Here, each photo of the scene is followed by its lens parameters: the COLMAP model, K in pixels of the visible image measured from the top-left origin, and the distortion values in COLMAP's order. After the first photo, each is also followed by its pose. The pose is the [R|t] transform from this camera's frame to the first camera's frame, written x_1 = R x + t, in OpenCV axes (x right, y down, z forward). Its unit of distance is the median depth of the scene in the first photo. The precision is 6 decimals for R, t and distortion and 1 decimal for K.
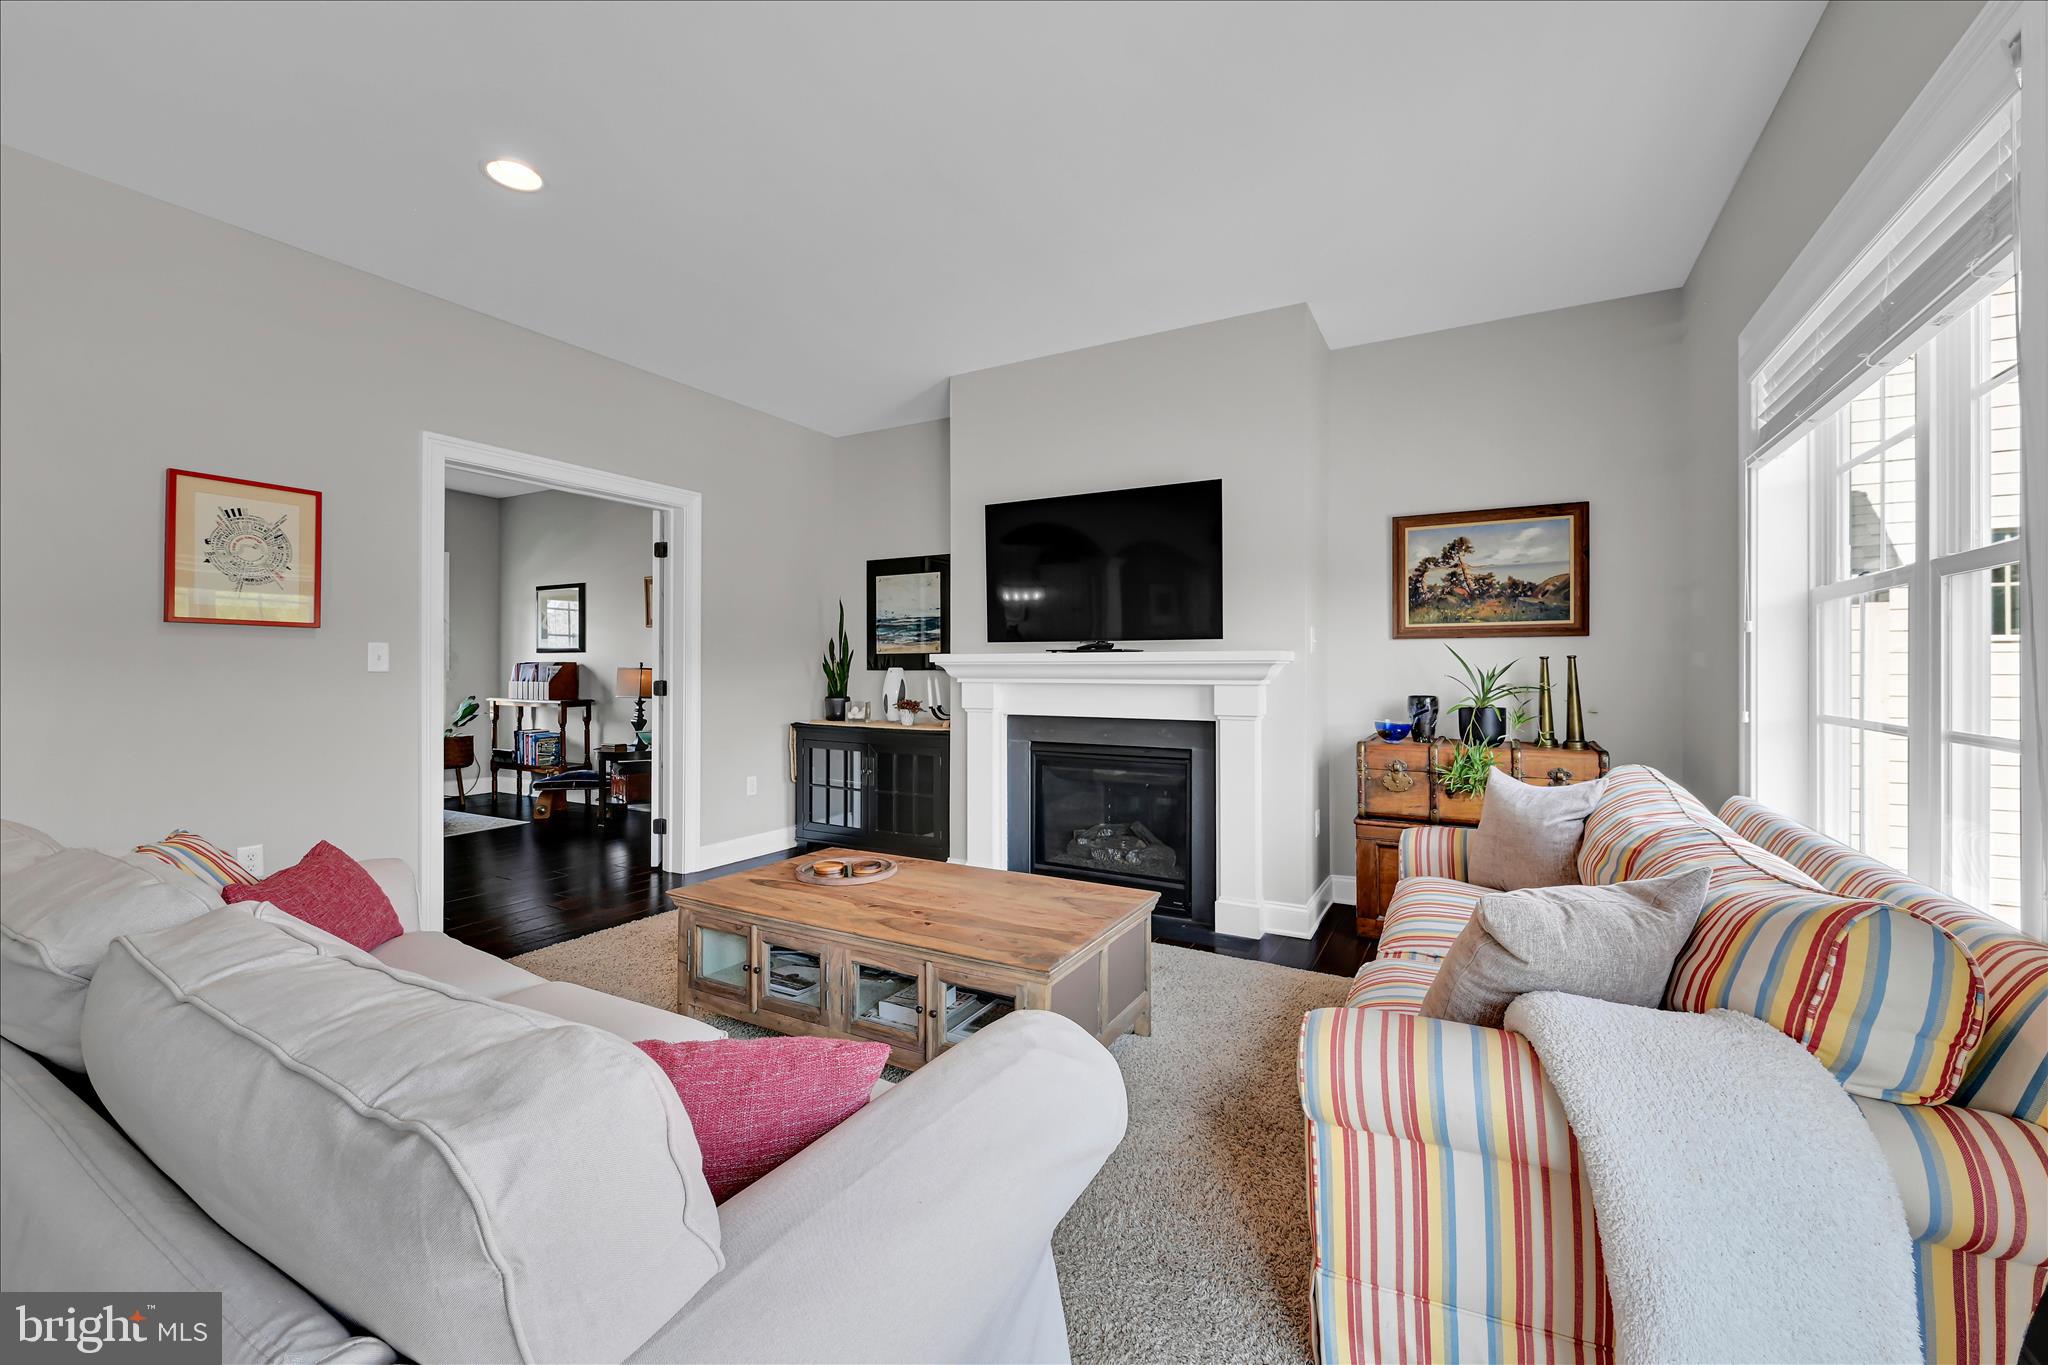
lens RADIAL K [[826.0, 0, 1024.4], [0, 826.0, 664.6], [0, 0, 1]] dist [0.000363, 0.000018]
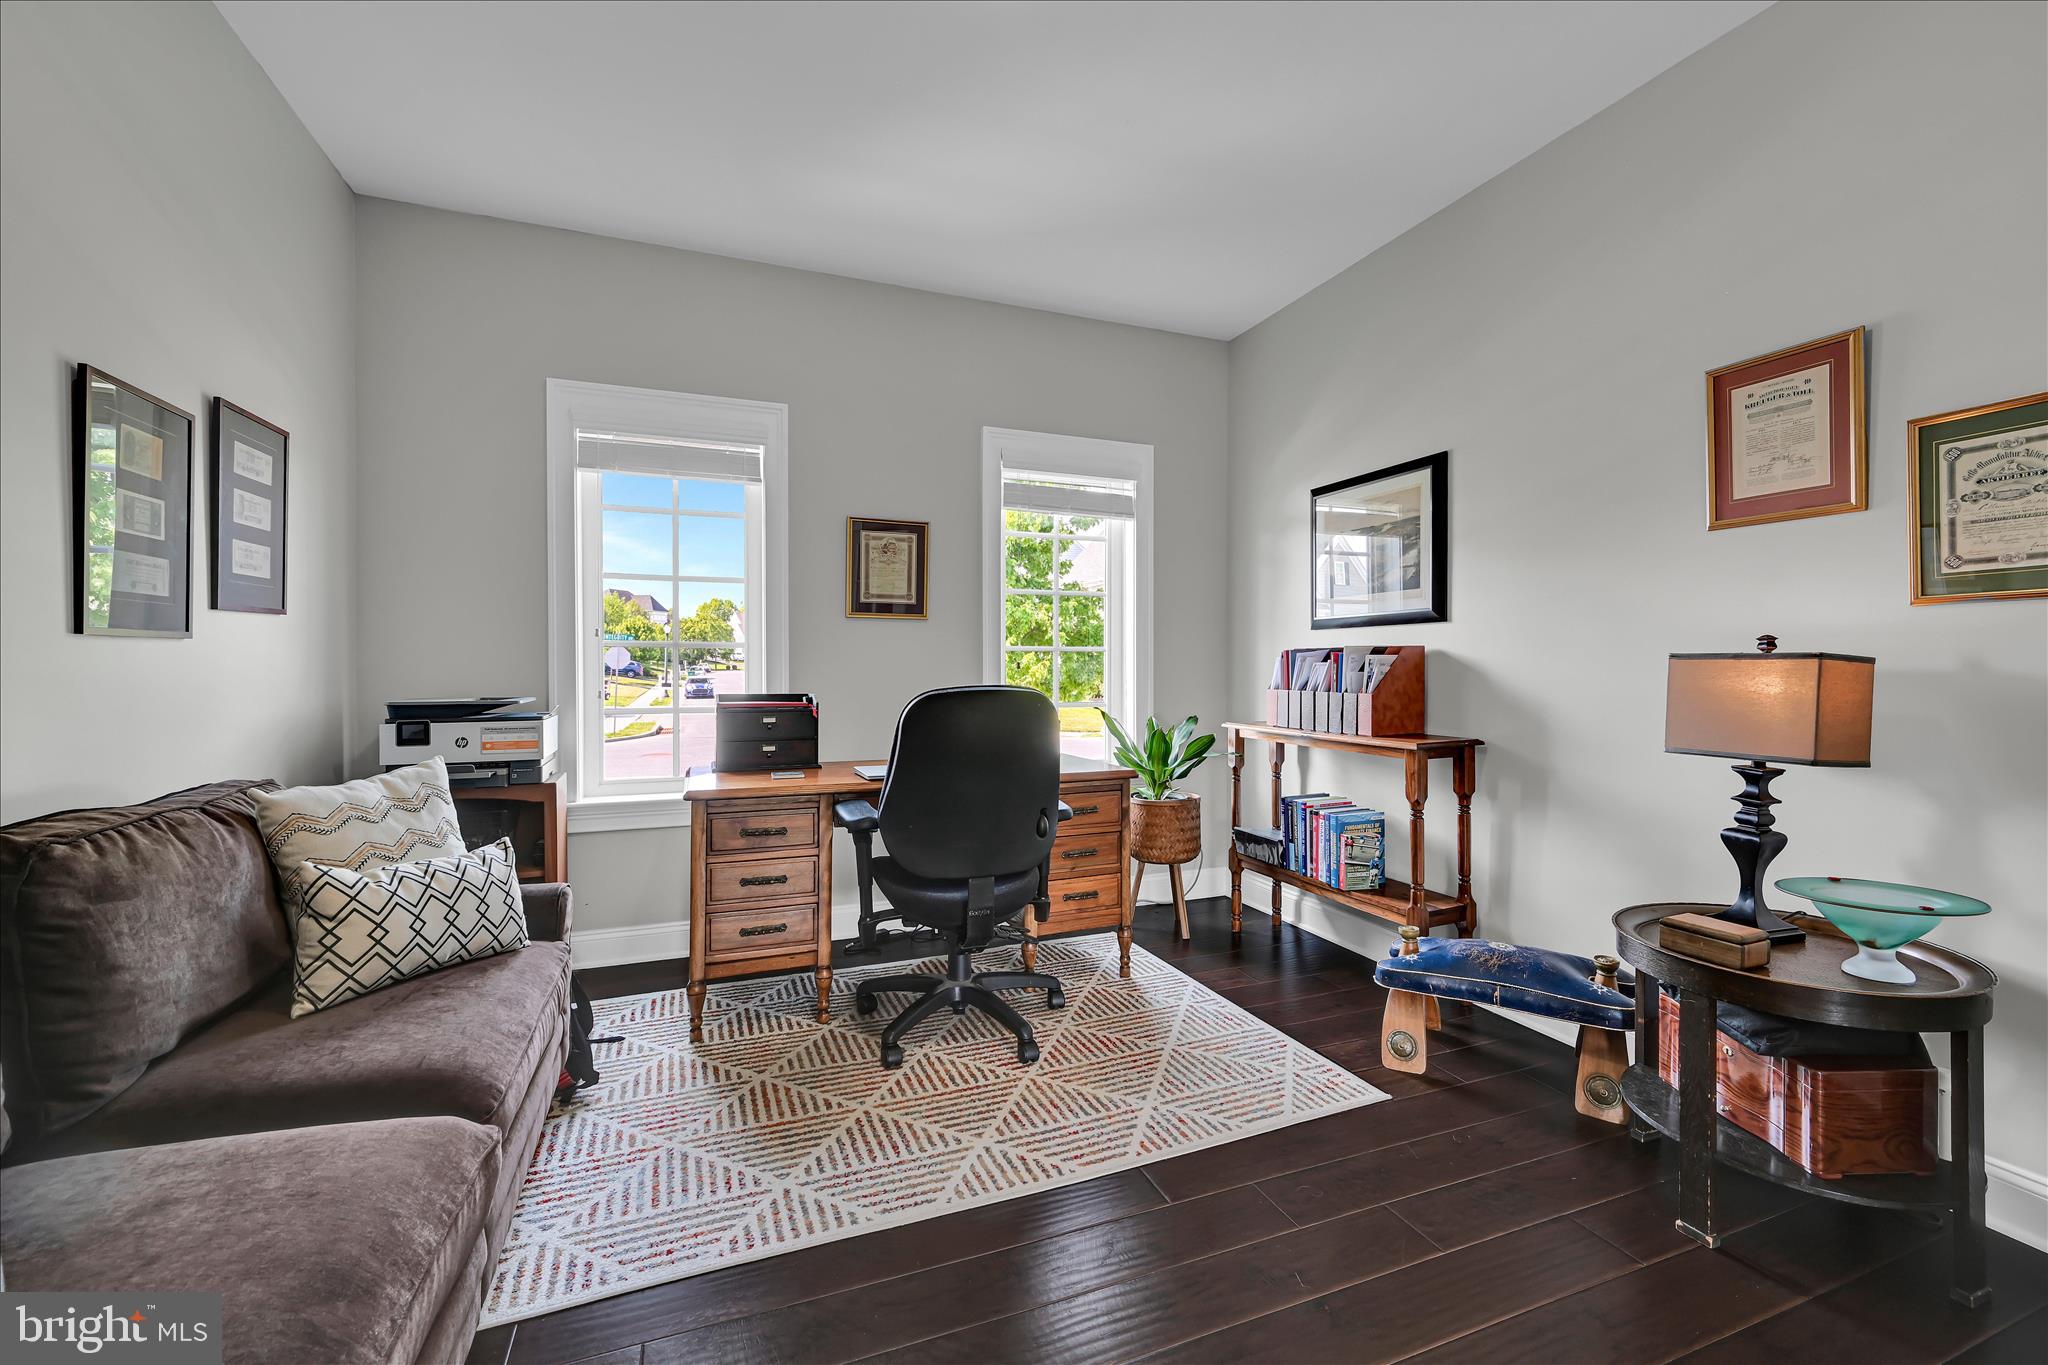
lens RADIAL K [[826.0, 0, 1020.4], [0, 826.0, 672.1], [0, 0, 1]] dist [0.000363, 0.000018]
pose [[0.772389, -0.002318, -0.635145, -0.433848], [0.009288, 0.999928, 0.007646, 0.004889], [0.635082, -0.011804, 0.772355, 0.546415]]
